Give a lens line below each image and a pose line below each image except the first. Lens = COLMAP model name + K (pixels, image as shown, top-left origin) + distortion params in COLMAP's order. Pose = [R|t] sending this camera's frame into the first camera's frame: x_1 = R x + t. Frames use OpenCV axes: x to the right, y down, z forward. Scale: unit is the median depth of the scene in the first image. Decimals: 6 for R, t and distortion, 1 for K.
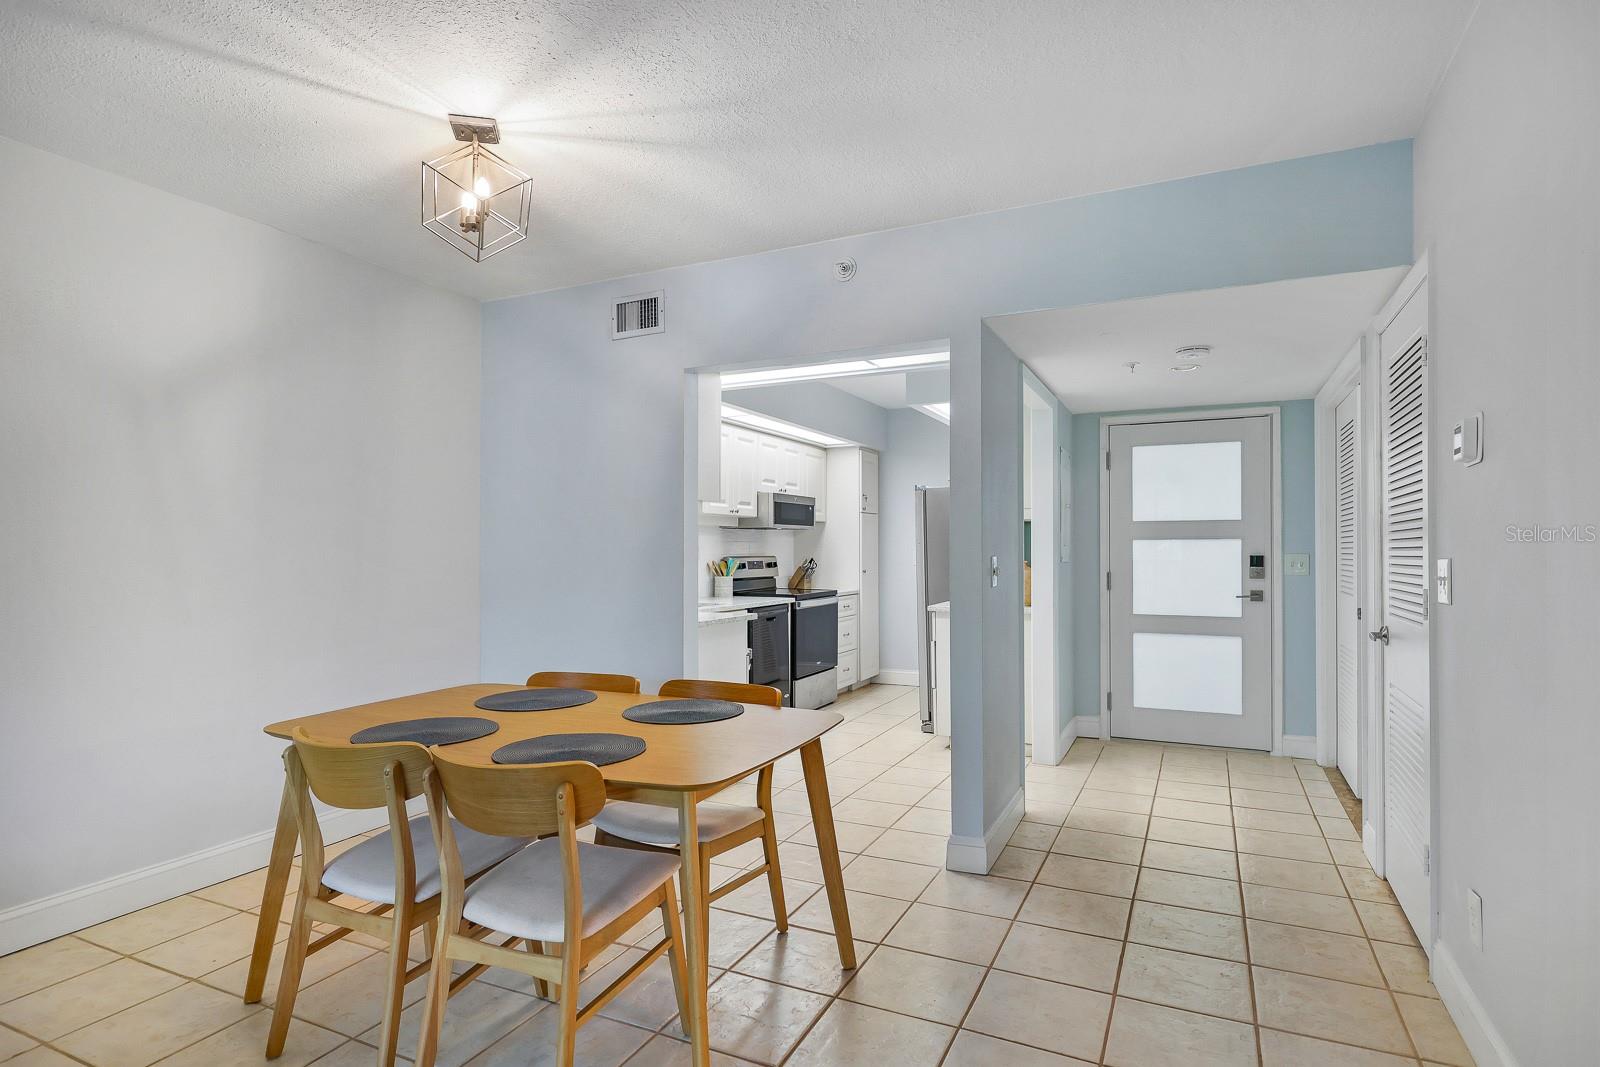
lens RADIAL K [[838.6, 0, 795.9], [0, 838.6, 533.8], [0, 0, 1]] dist [0.002158, 0.000039]
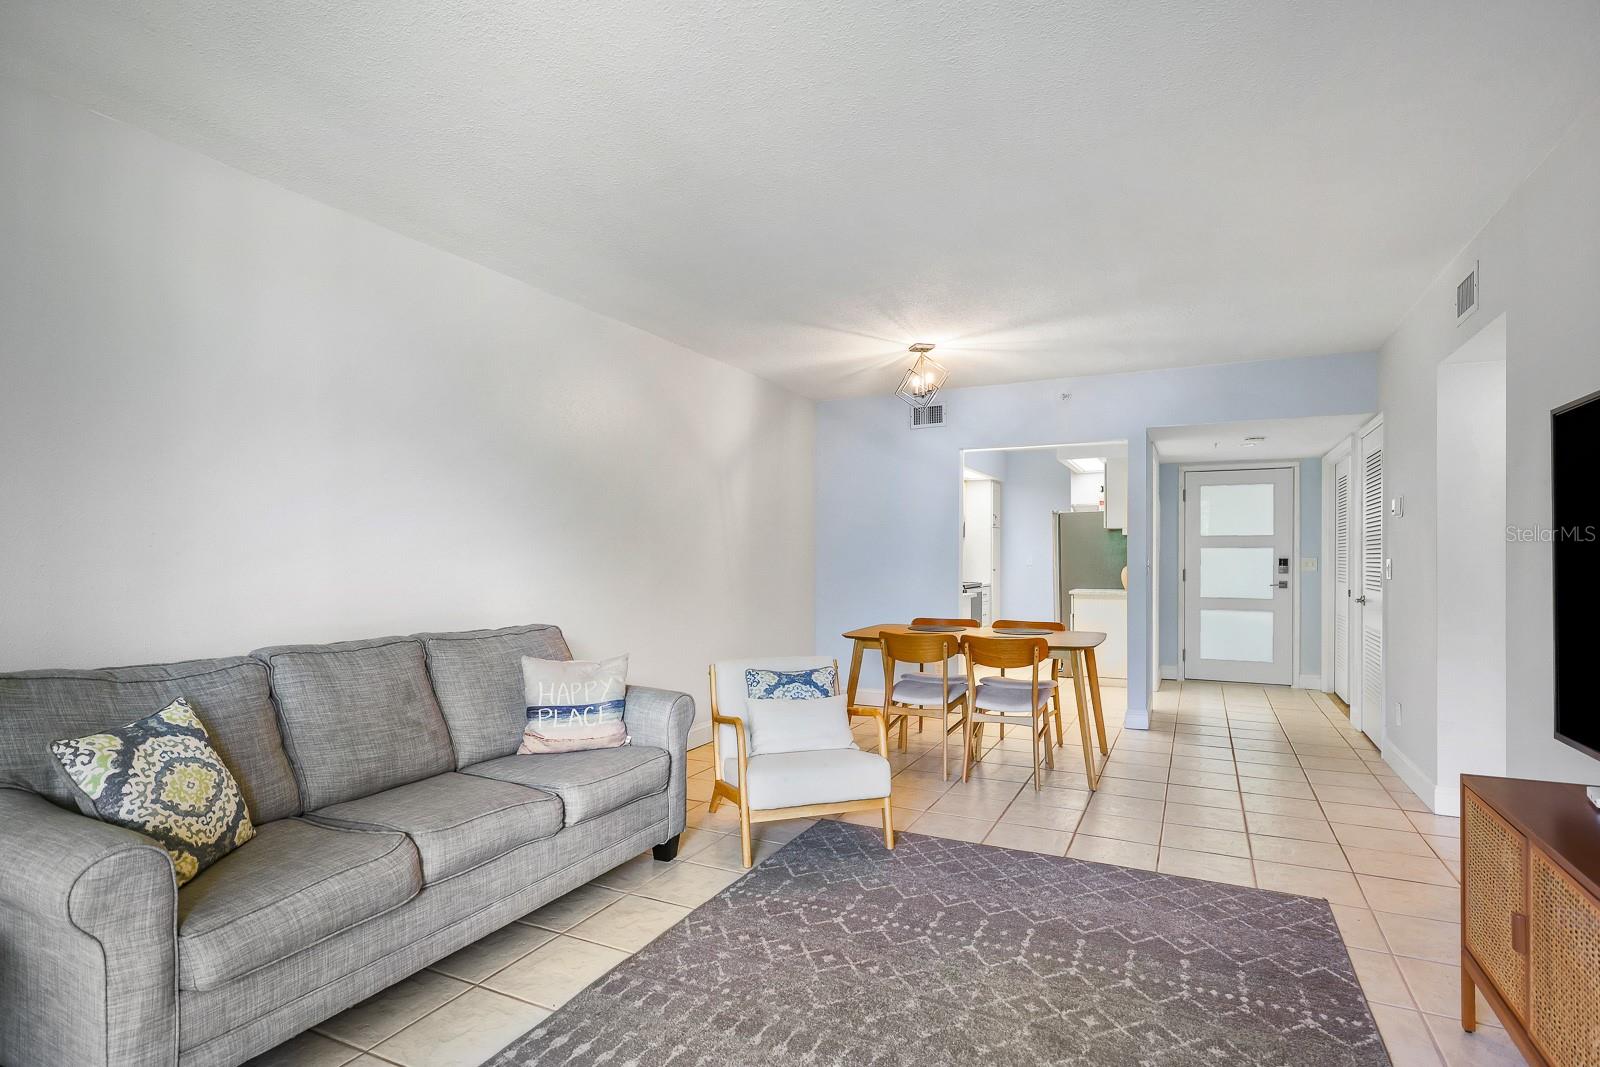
lens RADIAL K [[812.4, 0, 806.1], [0, 812.4, 544.8], [0, 0, 1]] dist [-0.004647, -0.000246]
pose [[0.999995, 0.003251, -0.000164, -0.332906], [-0.003250, 0.999975, 0.006272, -0.005850], [0.000184, -0.006272, 0.999980, -0.497527]]
